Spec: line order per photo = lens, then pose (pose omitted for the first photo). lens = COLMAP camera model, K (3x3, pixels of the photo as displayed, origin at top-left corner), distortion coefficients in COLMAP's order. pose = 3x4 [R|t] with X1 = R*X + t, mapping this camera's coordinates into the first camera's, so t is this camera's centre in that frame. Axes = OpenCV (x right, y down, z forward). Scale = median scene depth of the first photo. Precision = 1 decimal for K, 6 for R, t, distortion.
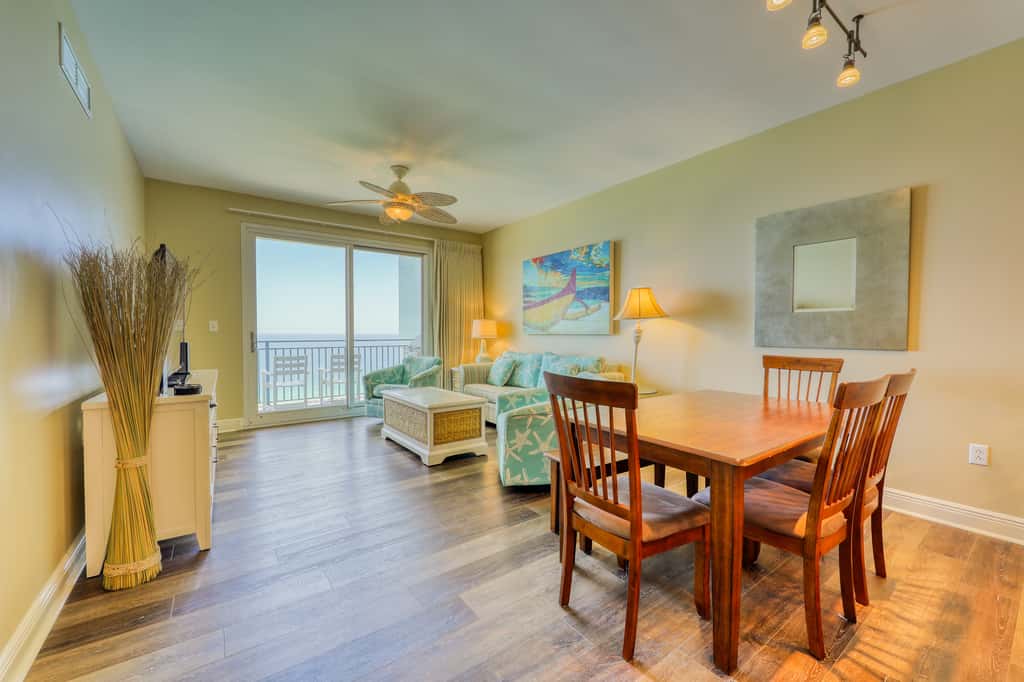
lens RADIAL K [[408.2, 0, 516.7], [0, 408.2, 348.1], [0, 0, 1]] dist [0.001094, 0.000055]
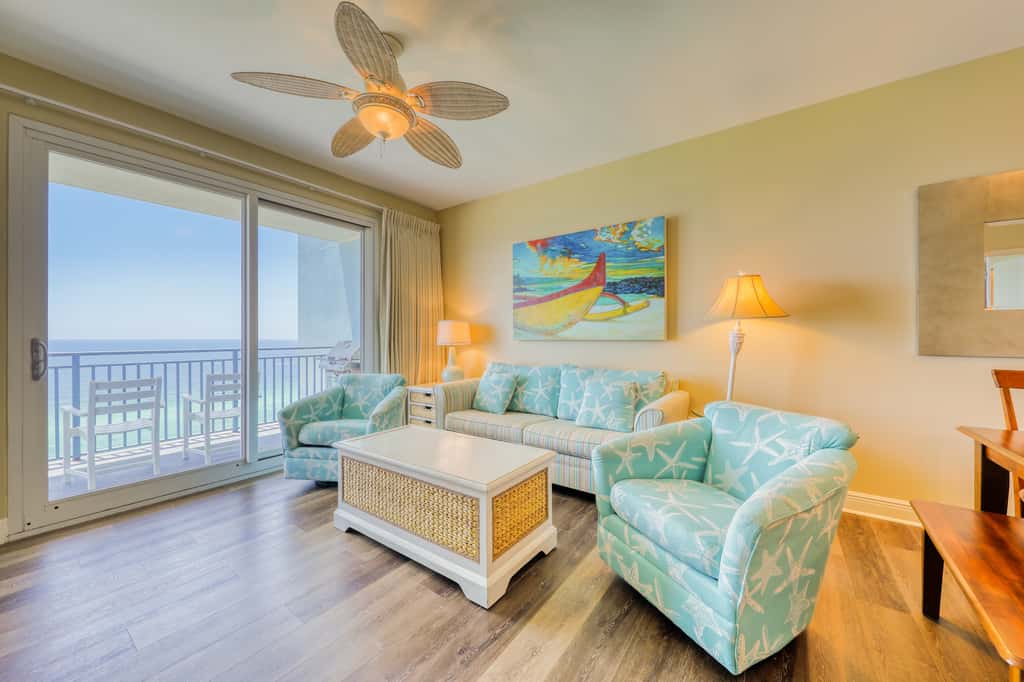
lens RADIAL K [[375.4, 0, 512.0], [0, 375.4, 341.0], [0, 0, 1]] dist [-0.002255, -0.000459]
pose [[0.954069, -0.003091, 0.299572, -0.215576], [0.012512, 0.999485, -0.029534, -0.013032], [-0.299326, 0.031925, 0.953617, 0.369867]]
